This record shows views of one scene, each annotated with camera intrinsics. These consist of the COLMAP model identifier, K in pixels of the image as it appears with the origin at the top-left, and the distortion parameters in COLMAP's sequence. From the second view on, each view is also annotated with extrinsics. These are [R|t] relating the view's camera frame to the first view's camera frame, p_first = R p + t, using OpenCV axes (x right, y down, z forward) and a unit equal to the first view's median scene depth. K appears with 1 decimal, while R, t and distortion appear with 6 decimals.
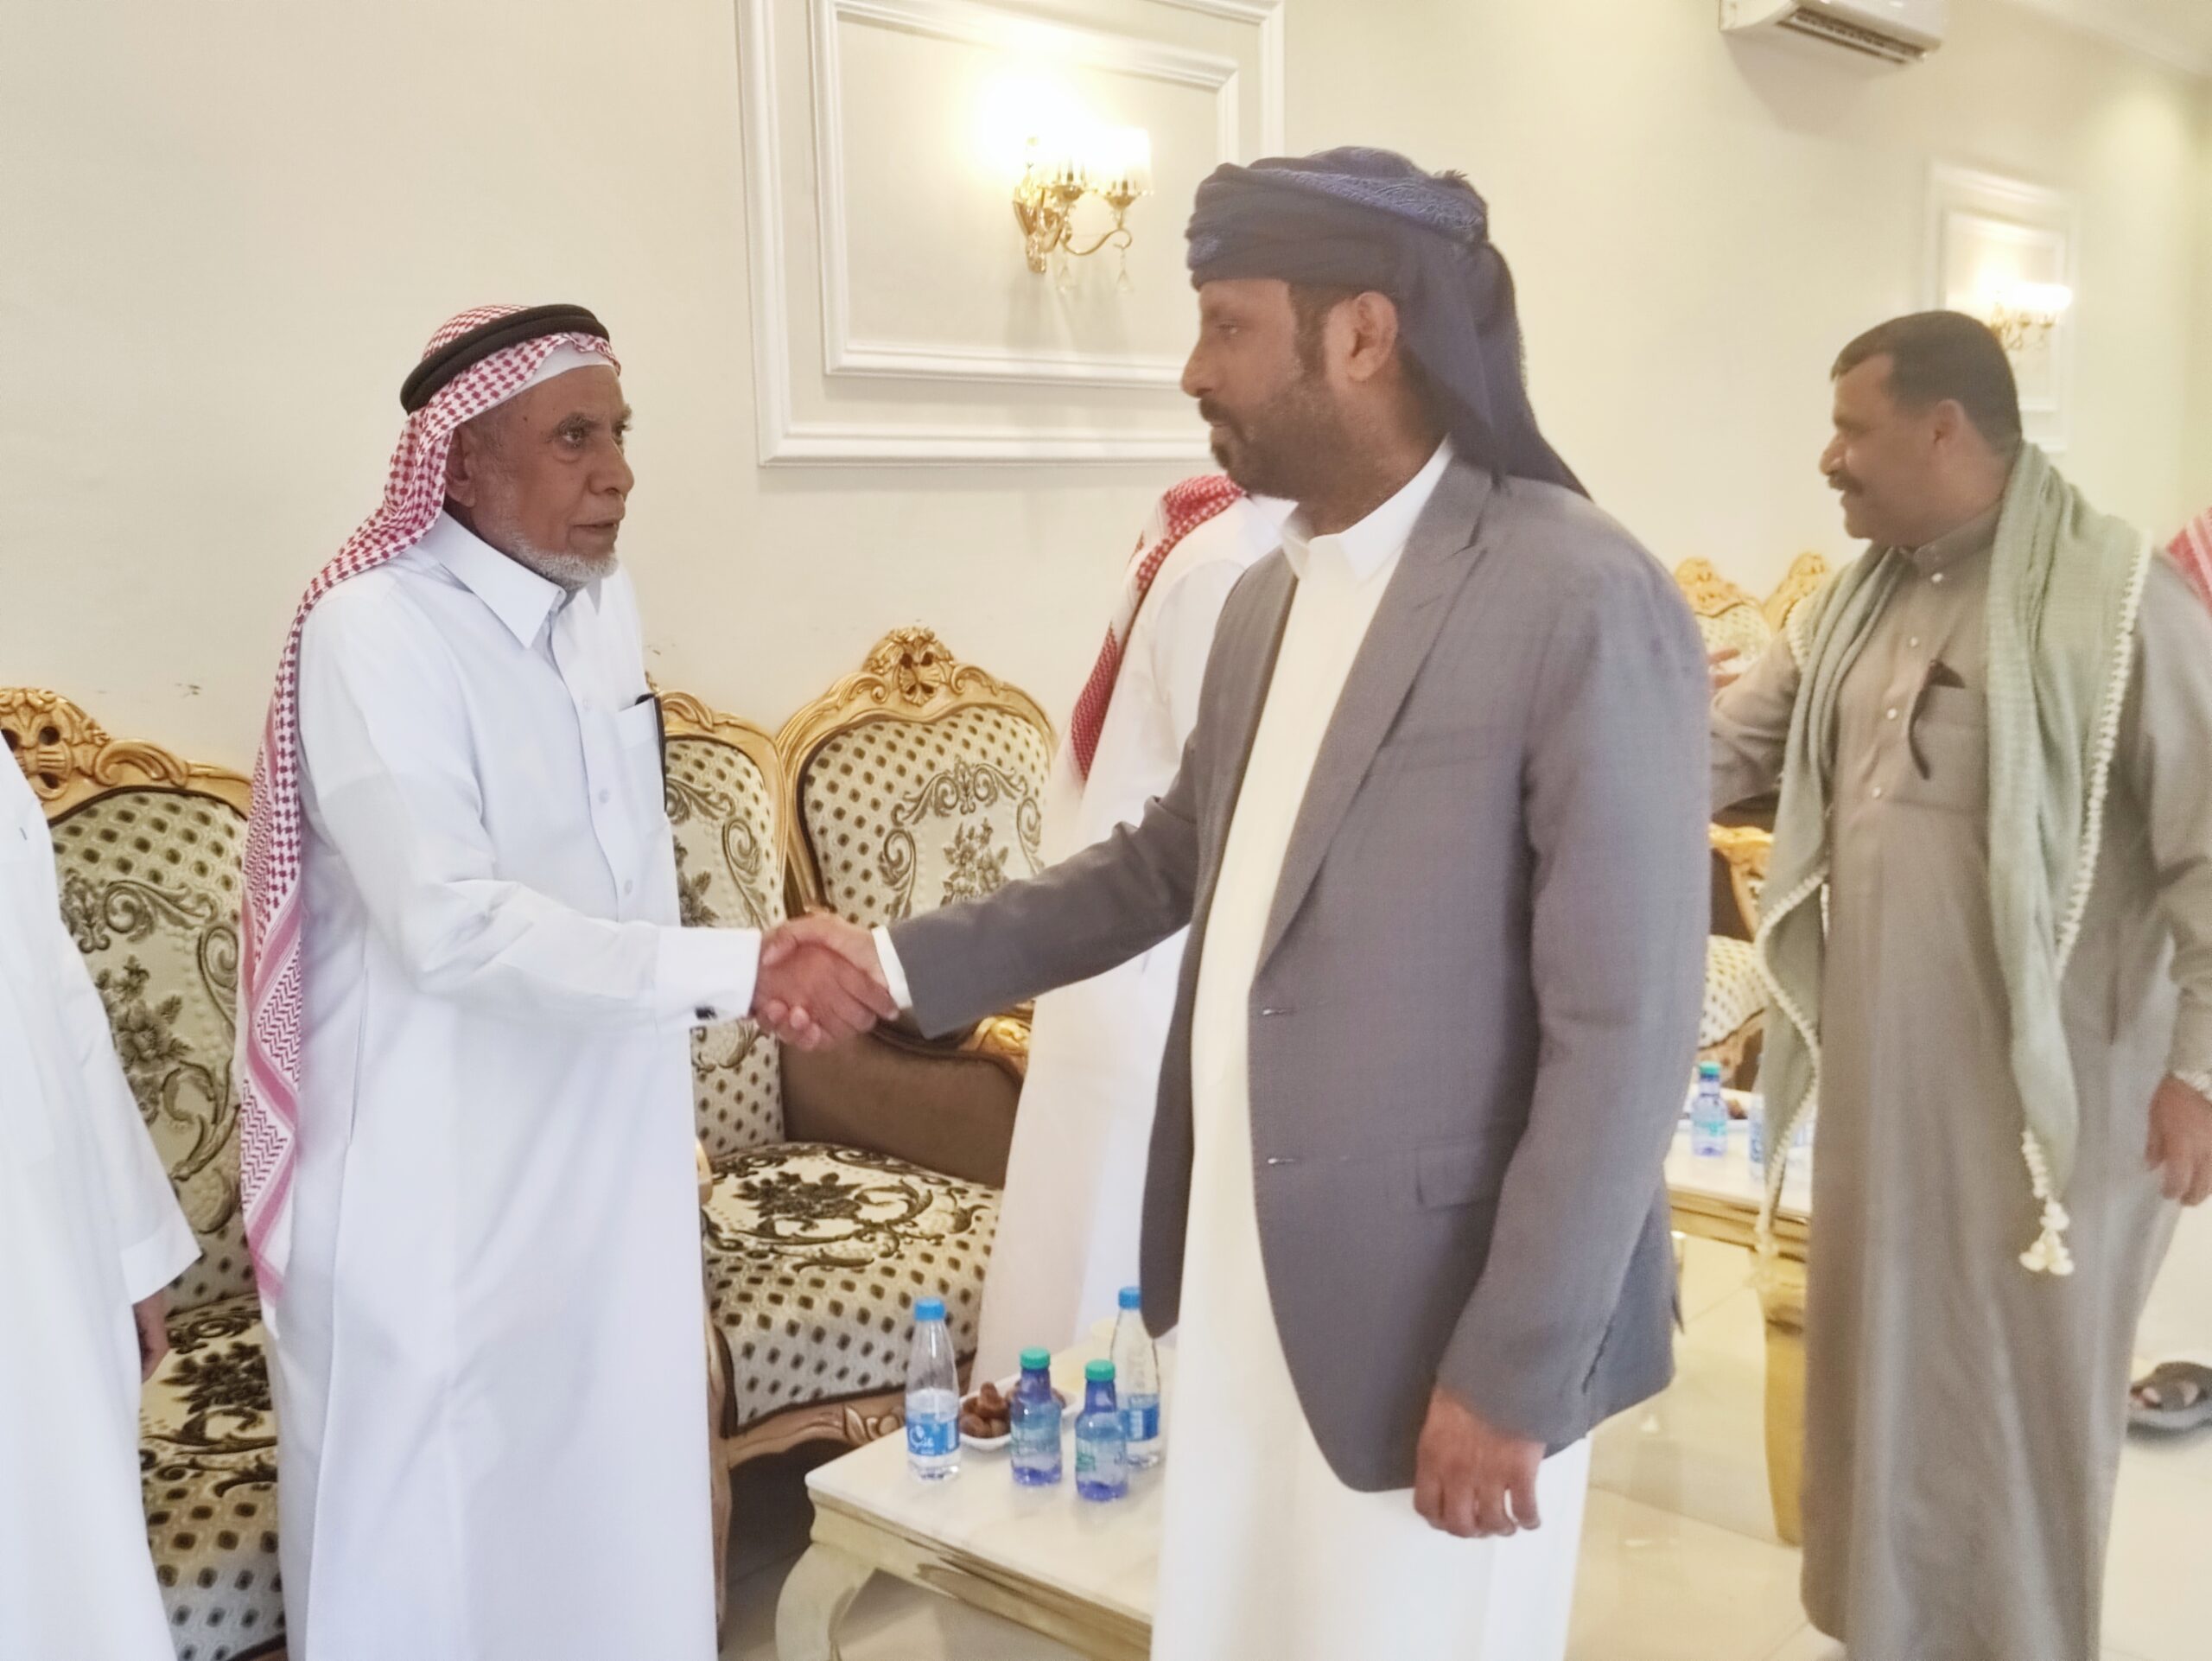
lens RADIAL K [[2193.0, 0, 1081.5], [0, 2193.0, 830.5], [0, 0, 1]] dist [0.070938, -0.104084]
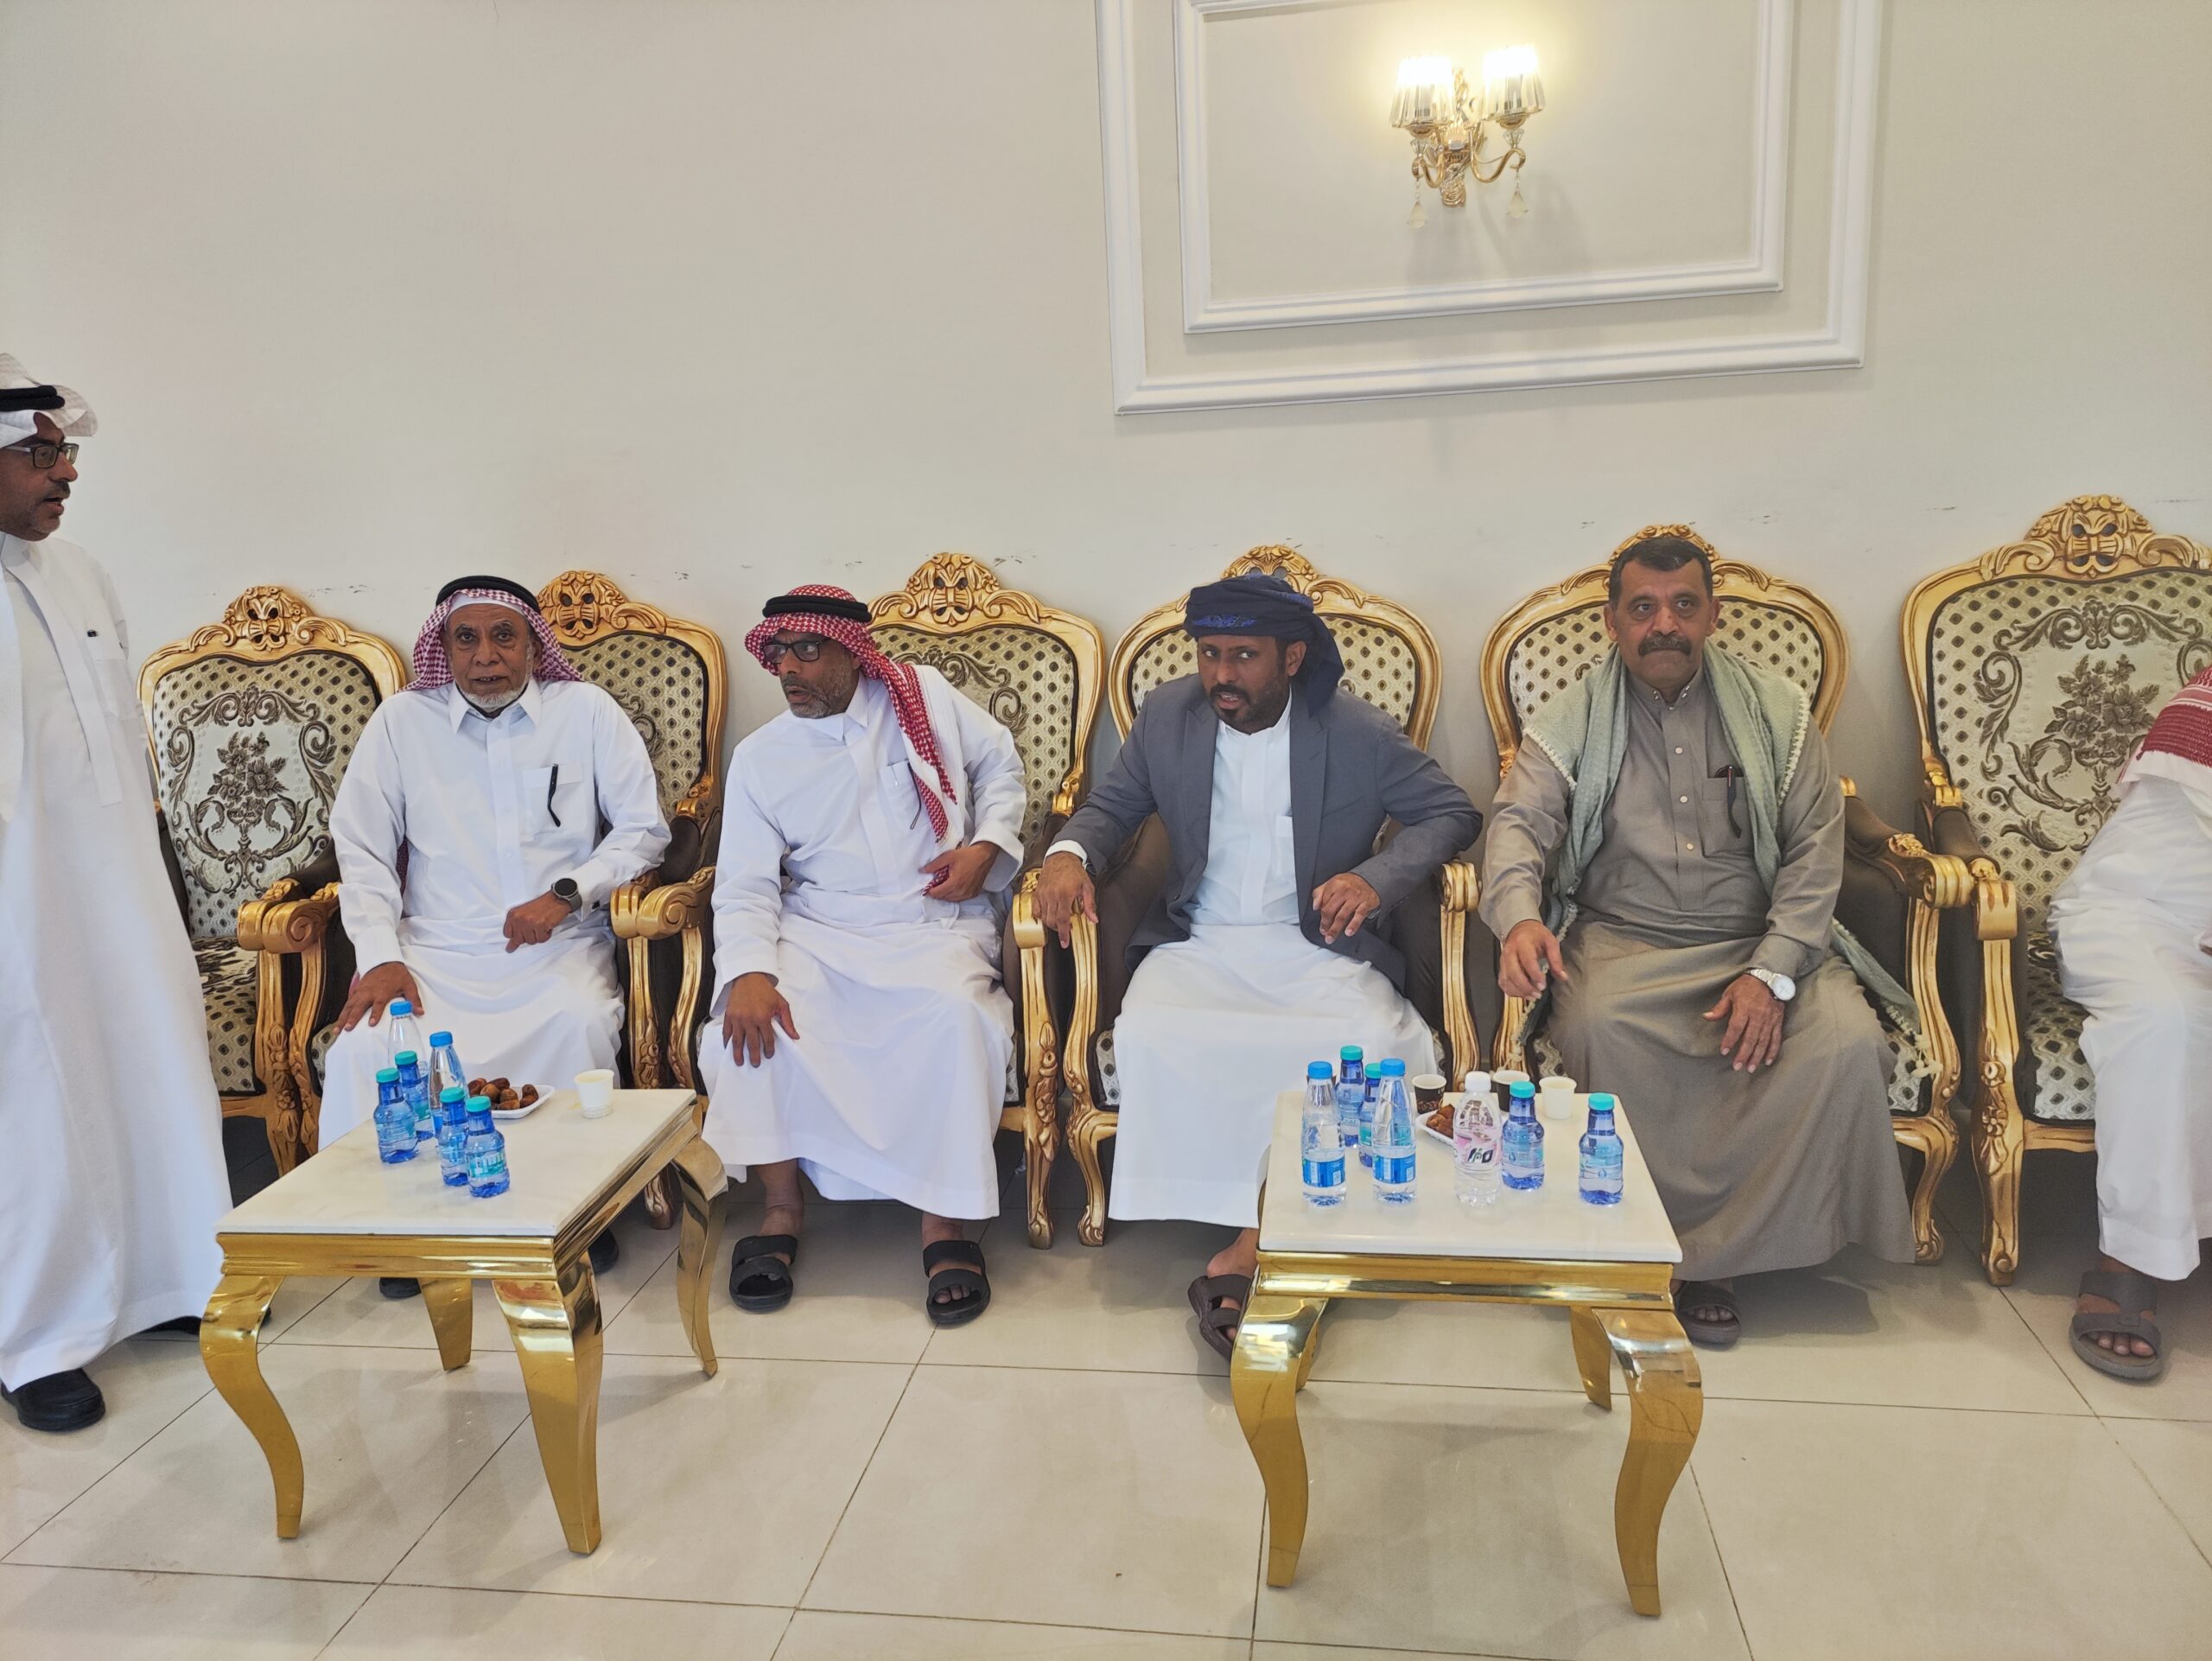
lens RADIAL K [[1665.9, 0, 1101.9], [0, 1665.9, 846.3], [0, 0, 1]] dist [0.080479, -0.109209]
pose [[0.524612, 0.172867, -0.833606, 0.653158], [-0.085933, 0.984919, 0.150166, -0.060417], [0.846993, -0.007144, 0.531555, 0.445804]]
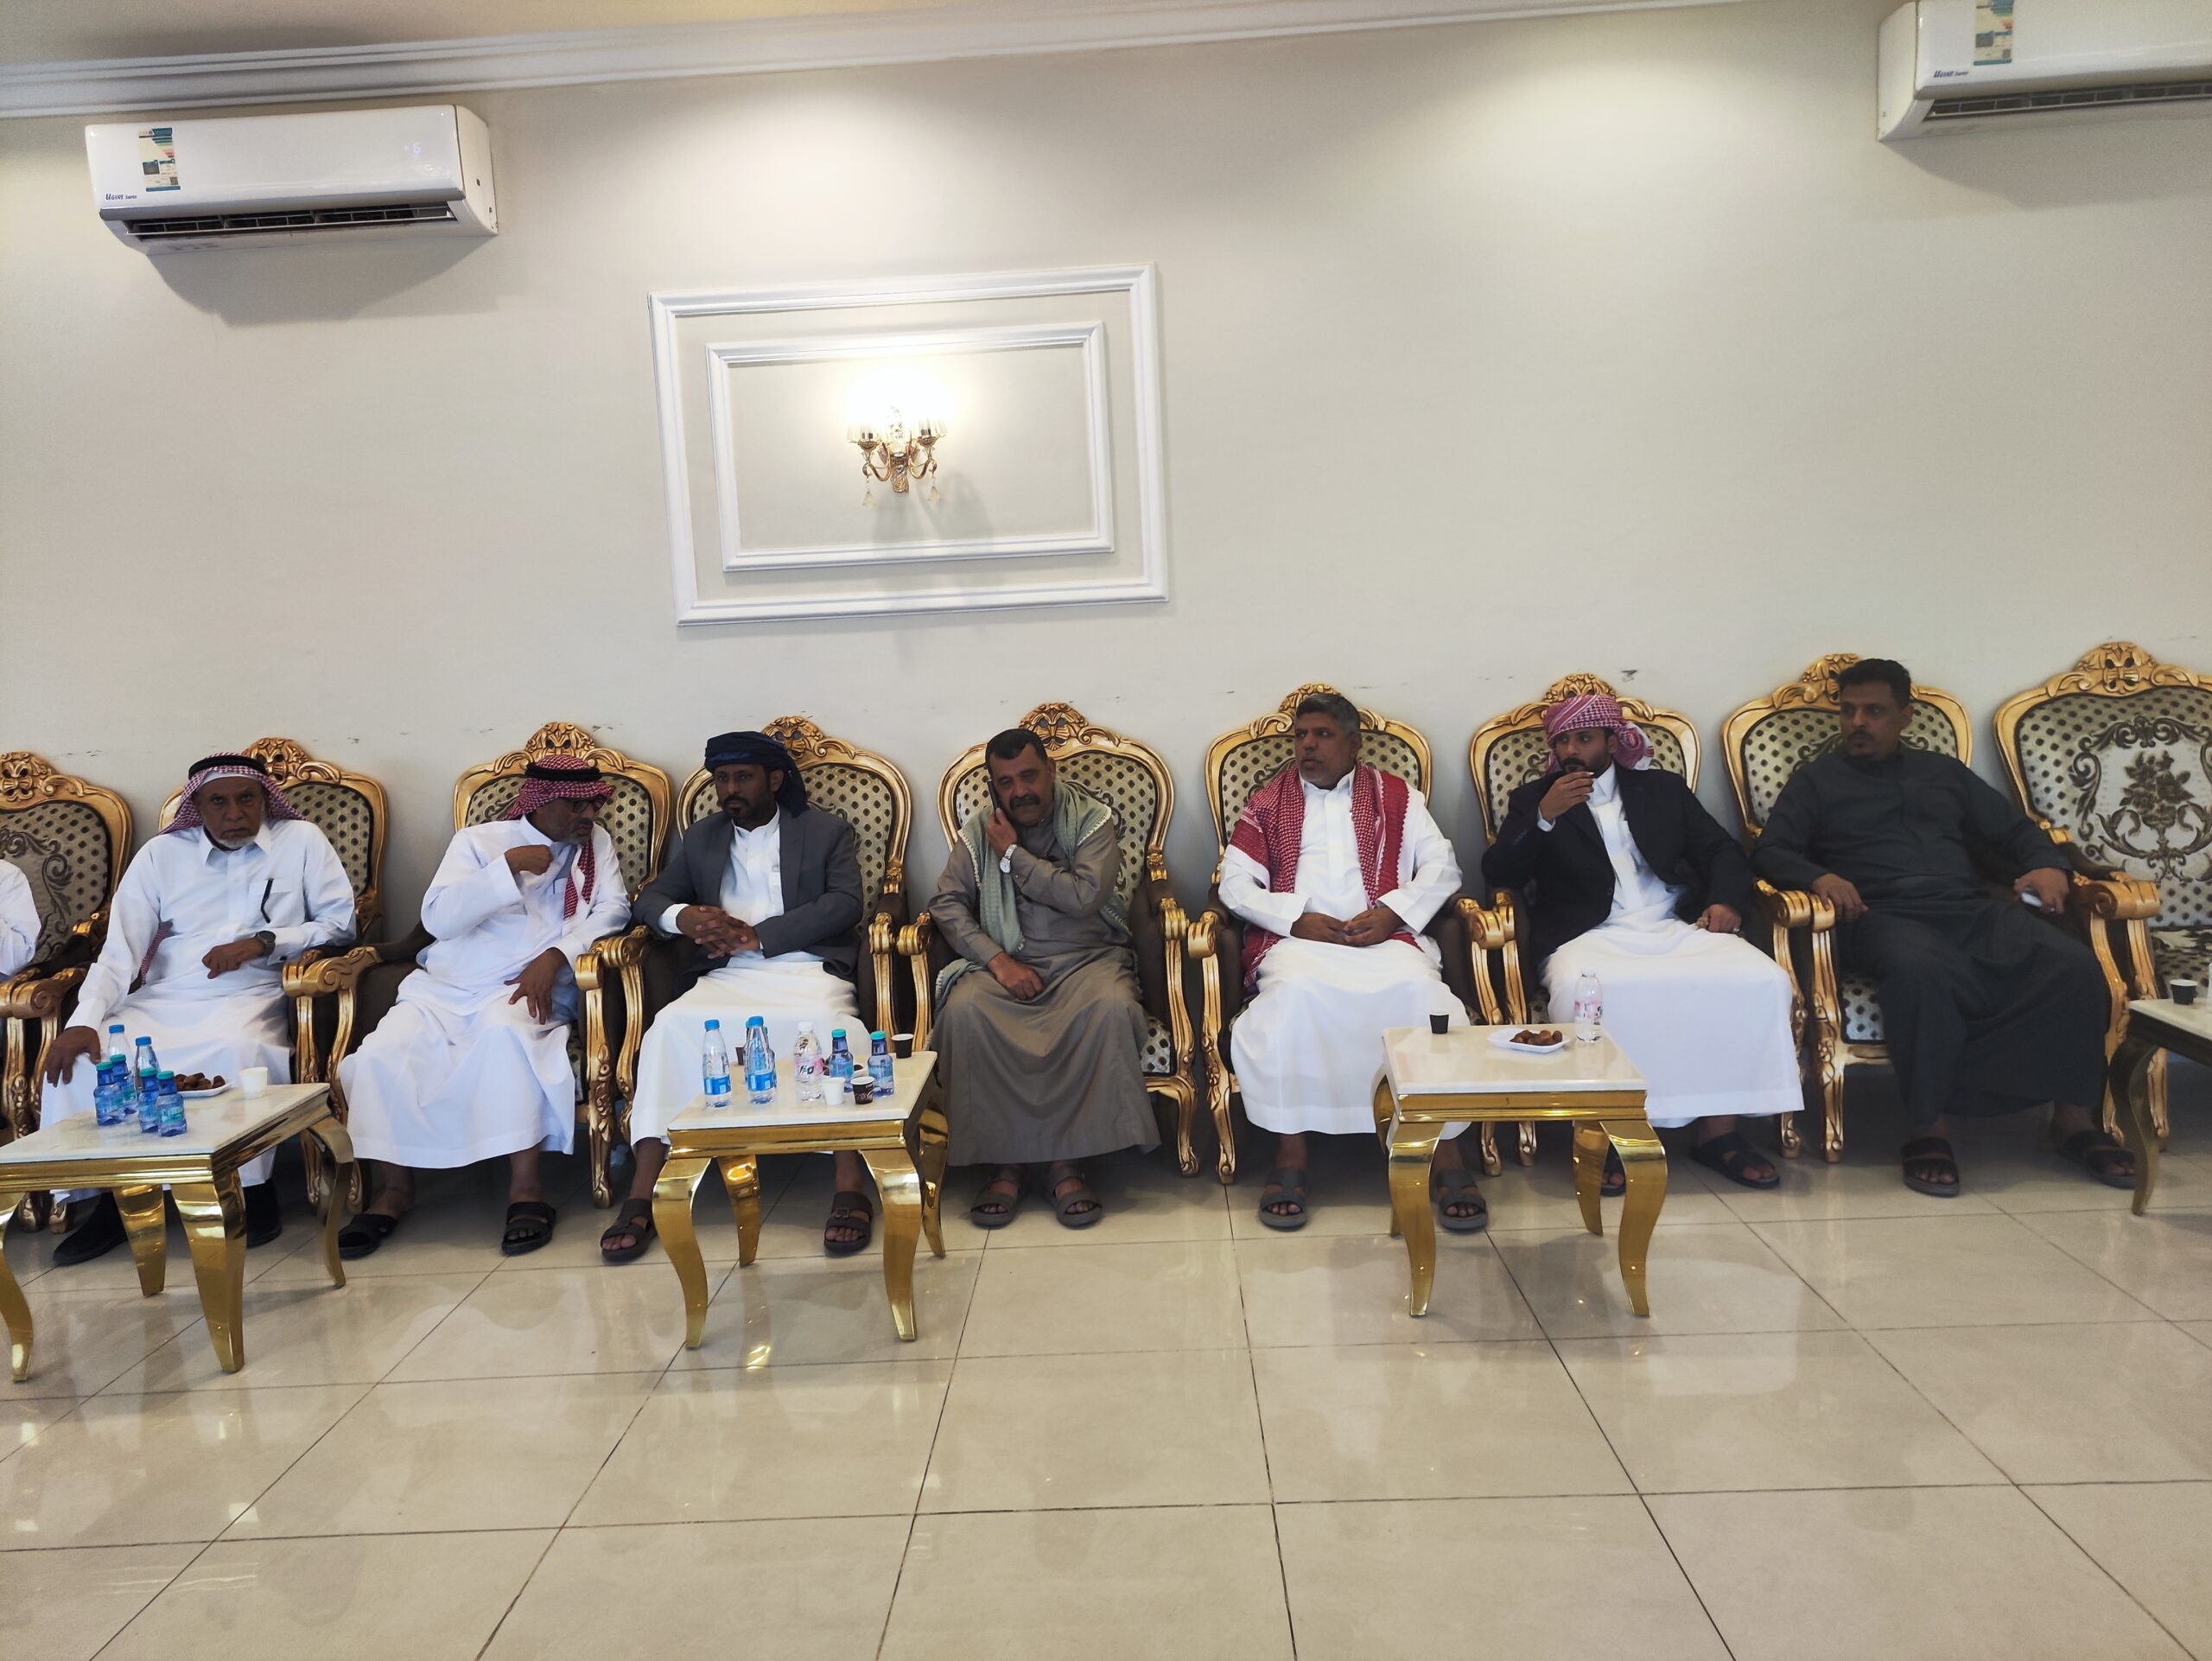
lens RADIAL K [[1643.1, 0, 1102.2], [0, 1643.1, 847.9], [0, 0, 1]] dist [0.074405, -0.085234]
pose [[0.632929, 0.076819, -0.770390, 1.055874], [-0.076308, 0.996410, 0.036664, -0.056815], [0.770440, 0.035581, 0.636518, 0.386014]]
